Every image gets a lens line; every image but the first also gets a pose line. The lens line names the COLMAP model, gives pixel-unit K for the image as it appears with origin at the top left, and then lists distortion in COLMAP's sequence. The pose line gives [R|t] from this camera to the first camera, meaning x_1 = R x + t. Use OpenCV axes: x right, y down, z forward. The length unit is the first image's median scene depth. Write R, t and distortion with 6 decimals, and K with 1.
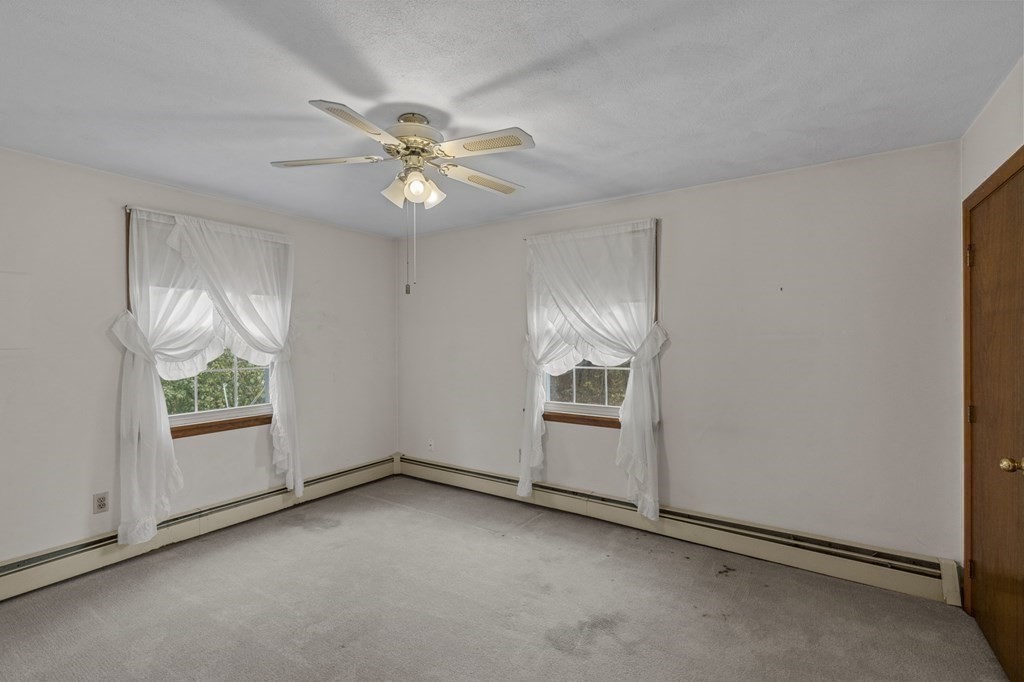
lens RADIAL K [[469.0, 0, 508.9], [0, 469.0, 349.0], [0, 0, 1]] dist [-0.001925, -0.000009]
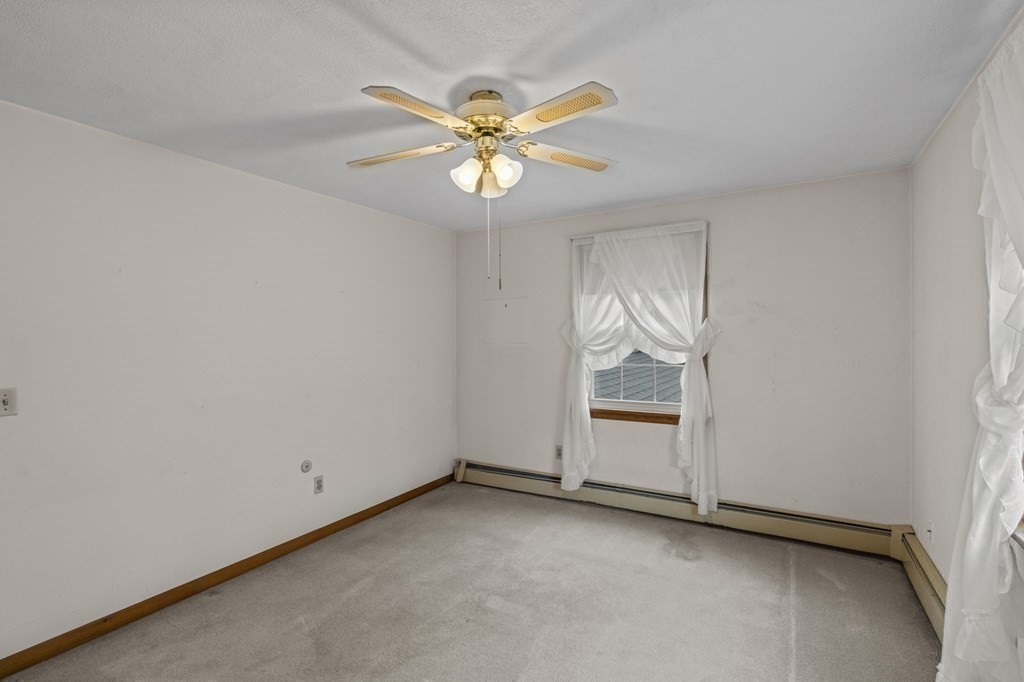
lens RADIAL K [[469.0, 0, 508.9], [0, 469.0, 349.0], [0, 0, 1]] dist [-0.001925, -0.000009]
pose [[0.043097, 0.025470, -0.998746, 0.482613], [-0.008455, 0.999648, 0.025128, -0.018385], [0.999035, 0.007361, 0.043298, 0.697102]]
